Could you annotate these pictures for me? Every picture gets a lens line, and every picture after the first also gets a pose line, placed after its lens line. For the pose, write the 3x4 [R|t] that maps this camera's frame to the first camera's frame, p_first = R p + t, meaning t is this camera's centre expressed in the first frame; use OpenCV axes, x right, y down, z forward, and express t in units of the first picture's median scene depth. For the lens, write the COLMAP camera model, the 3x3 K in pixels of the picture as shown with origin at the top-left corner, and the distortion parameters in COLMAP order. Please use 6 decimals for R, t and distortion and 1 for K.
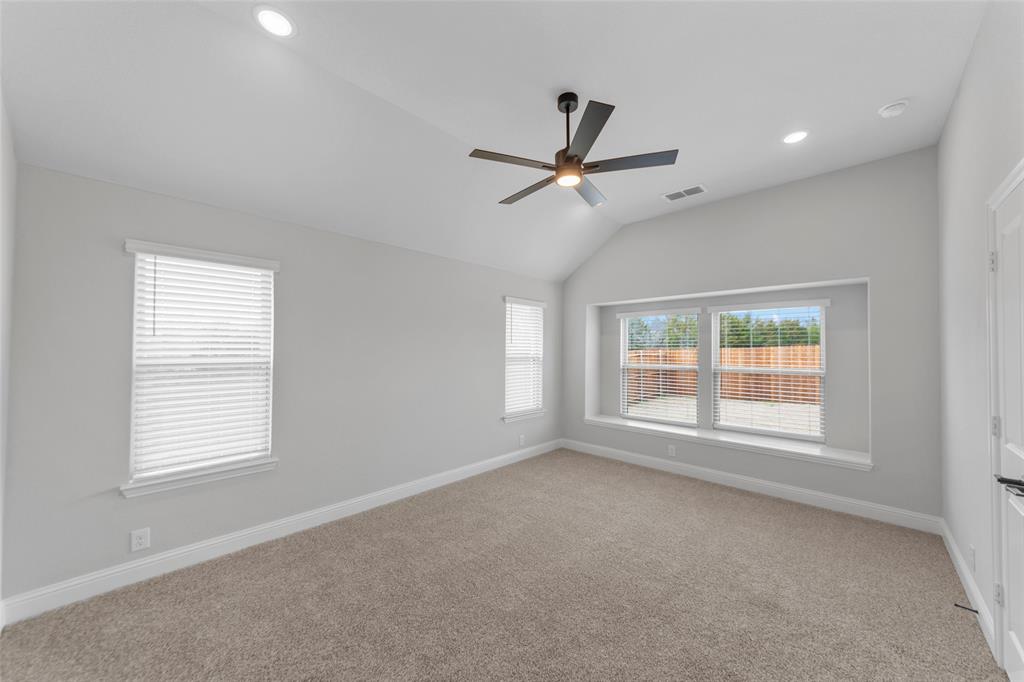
lens RADIAL K [[368.4, 0, 508.3], [0, 368.4, 347.9], [0, 0, 1]] dist [-0.000591, 0.000966]
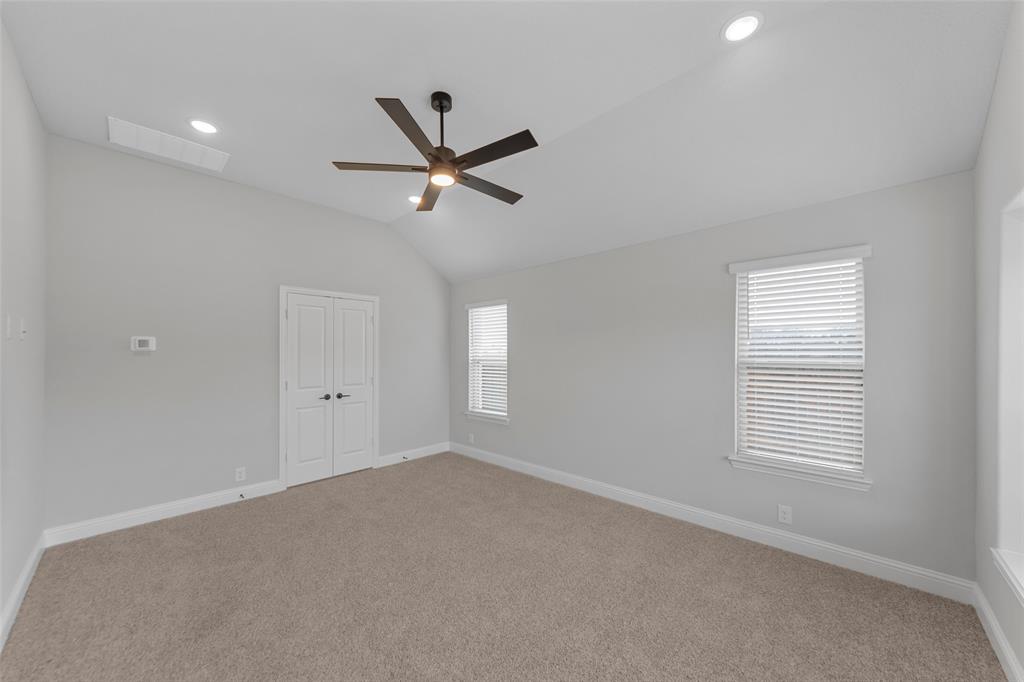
lens RADIAL K [[368.4, 0, 519.5], [0, 368.4, 348.1], [0, 0, 1]] dist [-0.000591, 0.000966]
pose [[0.015715, -0.013674, -0.999783, 0.583075], [0.014520, 0.999804, -0.013446, 0.004993], [0.999771, -0.014306, 0.015911, 0.599406]]
